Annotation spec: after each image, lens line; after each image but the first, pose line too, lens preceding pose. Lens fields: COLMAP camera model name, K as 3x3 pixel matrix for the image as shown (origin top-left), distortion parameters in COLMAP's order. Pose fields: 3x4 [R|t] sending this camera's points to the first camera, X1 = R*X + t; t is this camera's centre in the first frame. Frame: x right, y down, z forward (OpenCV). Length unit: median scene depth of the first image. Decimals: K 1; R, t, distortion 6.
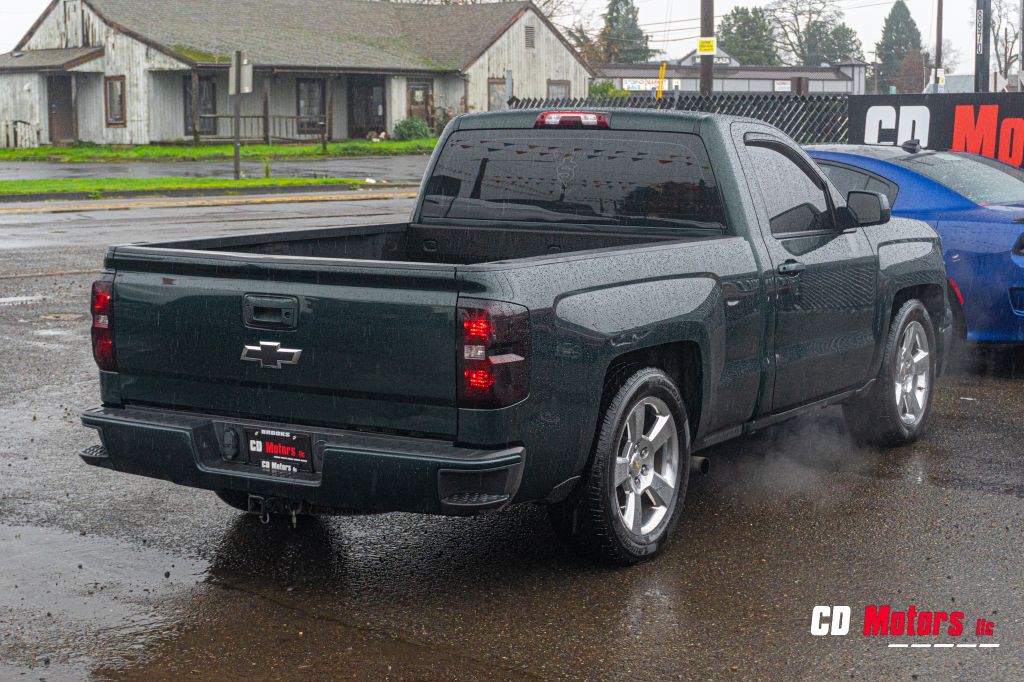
lens RADIAL K [[1851.5, 0, 512.0], [0, 1851.5, 341.0], [0, 0, 1]] dist [0.012934, 0.008902]
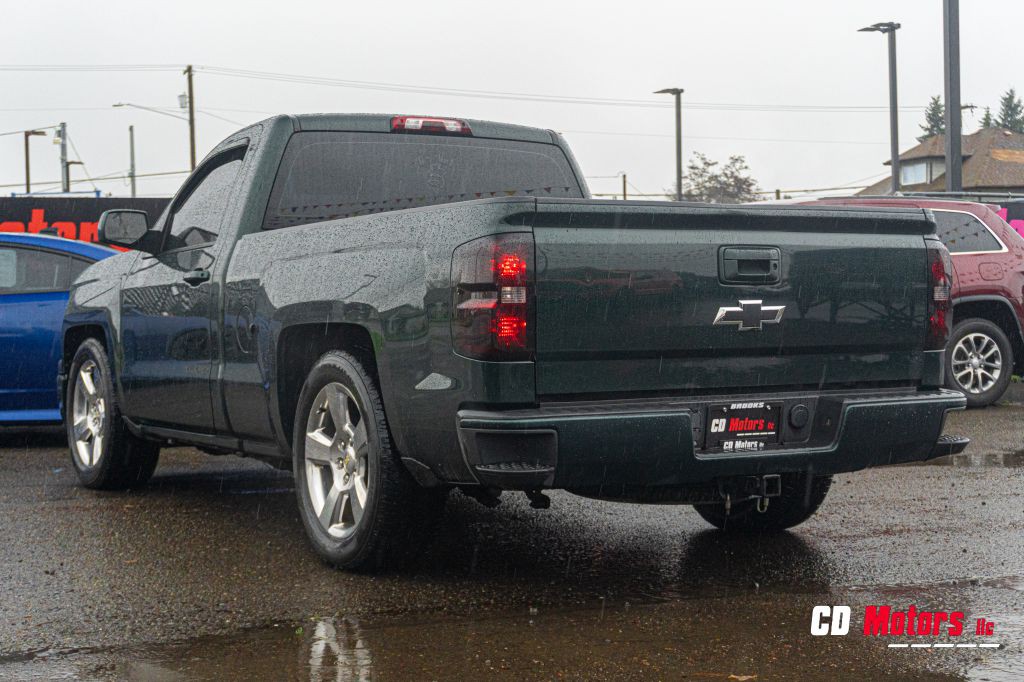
lens RADIAL K [[1620.1, 0, 512.0], [0, 1620.1, 341.0], [0, 0, 1]] dist [0.008748, 0.121611]
pose [[0.483347, -0.022811, 0.875132, -0.534517], [0.122034, 0.991656, -0.041553, 0.023678], [-0.866882, 0.126881, 0.482097, 0.453858]]
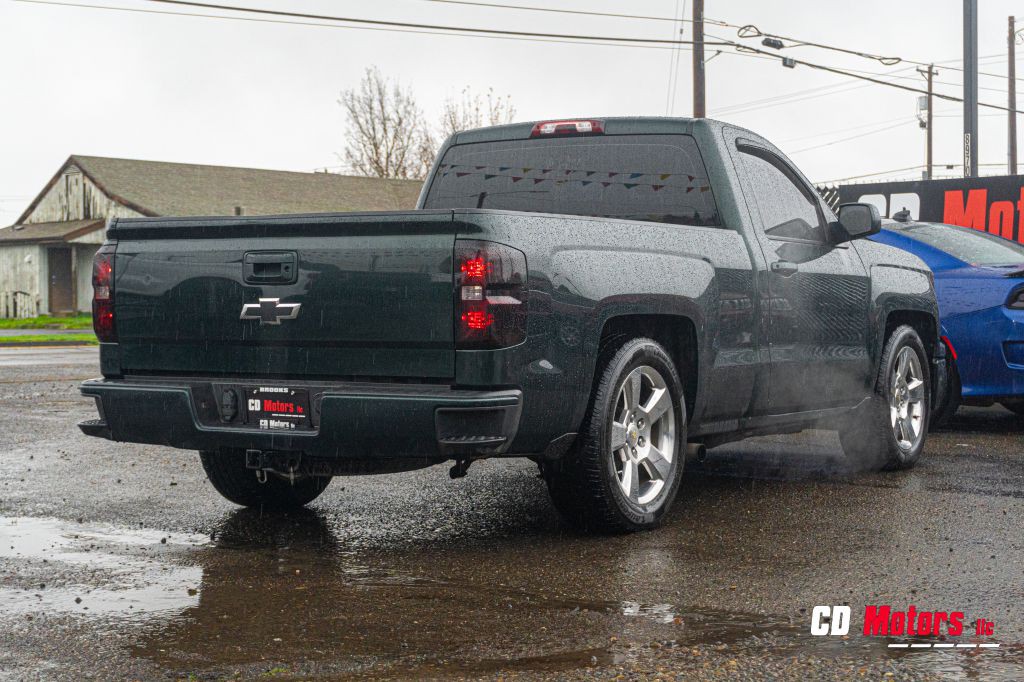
lens RADIAL K [[1851.5, 0, 512.0], [0, 1851.5, 341.0], [0, 0, 1]] dist [0.012934, 0.008902]
pose [[0.999994, -0.002679, 0.002018, -0.000244], [0.002868, 0.994956, -0.100270, 0.078190], [-0.001740, 0.100275, 0.994958, -0.002234]]
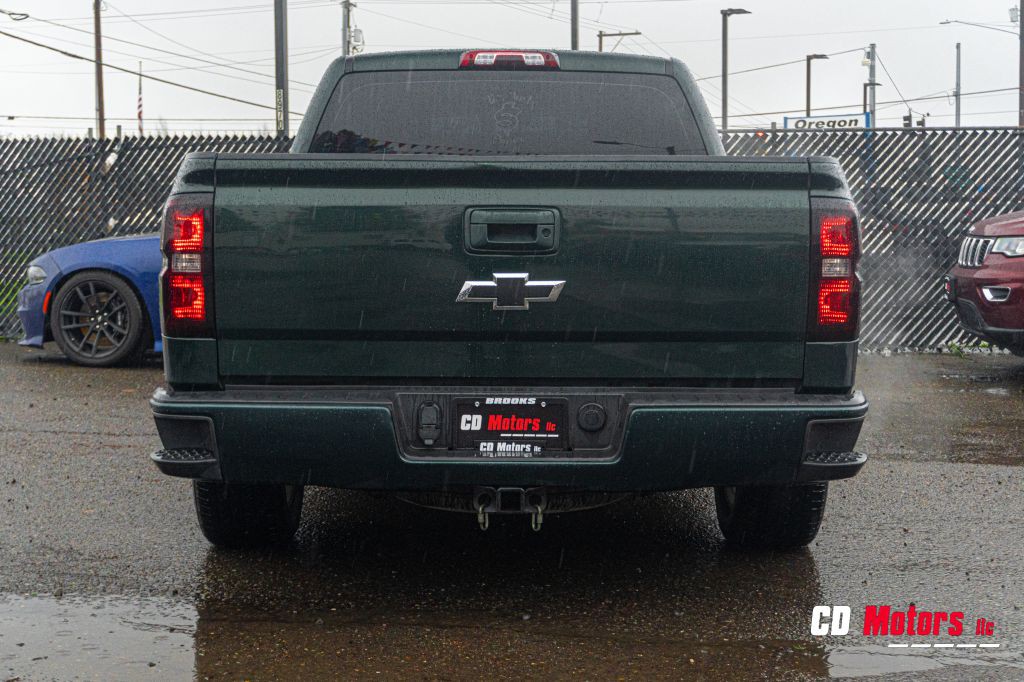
lens RADIAL K [[1620.1, 0, 512.0], [0, 1620.1, 341.0], [0, 0, 1]] dist [0.008748, 0.121611]
pose [[0.851787, -0.031122, 0.522963, -0.286819], [0.061556, 0.997265, -0.040912, 0.032880], [-0.520259, 0.067039, 0.851373, 0.288874]]
